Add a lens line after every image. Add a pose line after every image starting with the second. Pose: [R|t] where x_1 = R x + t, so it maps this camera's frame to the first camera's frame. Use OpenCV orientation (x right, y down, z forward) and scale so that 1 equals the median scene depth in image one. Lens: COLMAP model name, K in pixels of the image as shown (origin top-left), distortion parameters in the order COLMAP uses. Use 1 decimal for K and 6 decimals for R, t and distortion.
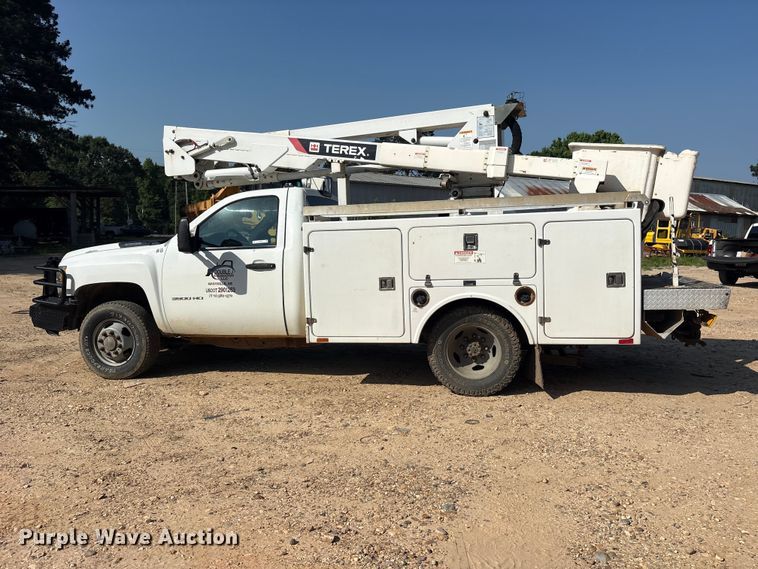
lens RADIAL K [[577.4, 0, 381.6], [0, 577.4, 285.1], [0, 0, 1]] dist [0.043758, -0.051959]
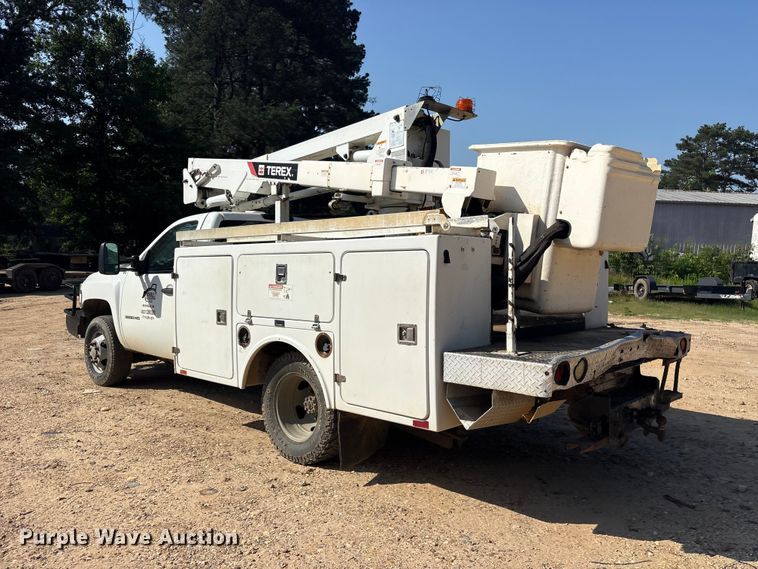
lens RADIAL K [[577.4, 0, 379.7], [0, 577.4, 284.5], [0, 0, 1]] dist [0.043758, -0.051959]
pose [[0.865195, 0.042666, -0.499616, 0.638654], [-0.063220, 0.997704, -0.024277, -0.044600], [0.497433, 0.052590, 0.865907, 0.324090]]
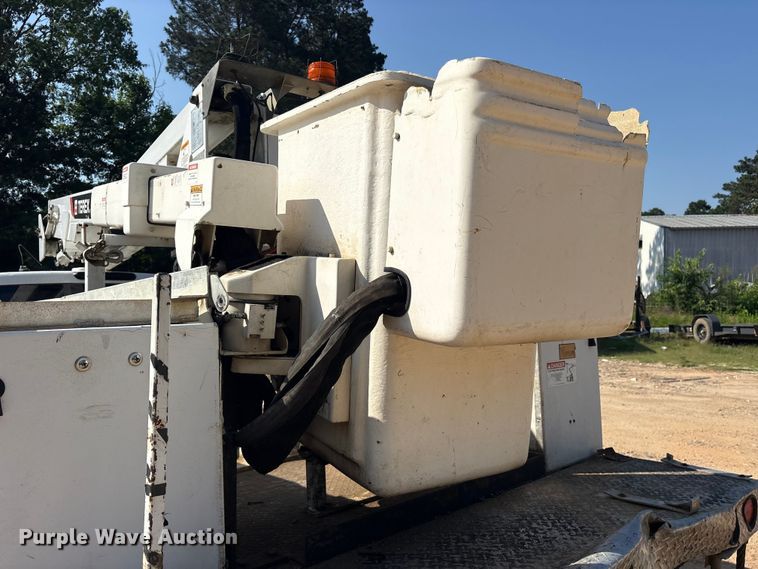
lens RADIAL K [[577.4, 0, 377.6], [0, 577.4, 282.5], [0, 0, 1]] dist [0.043758, -0.051959]
pose [[0.814766, -0.034781, -0.578746, 0.629570], [-0.026396, 0.994939, -0.096953, -0.117663], [0.579189, 0.094270, 0.809724, 0.793248]]
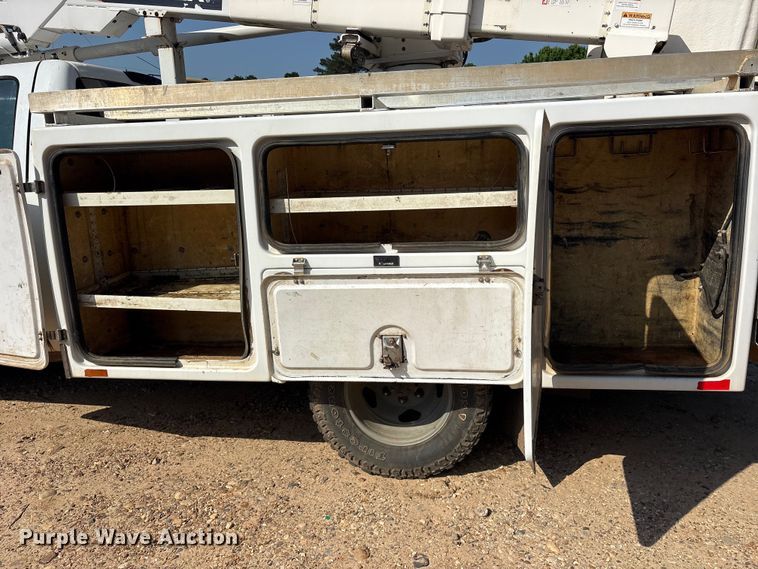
lens RADIAL K [[577.4, 0, 382.2], [0, 577.4, 285.6], [0, 0, 1]] dist [0.043758, -0.051959]
pose [[0.998365, -0.015138, 0.055119, 0.114416], [0.007914, 0.991614, 0.128995, -0.040589], [-0.056609, -0.128348, 0.990112, 0.497073]]
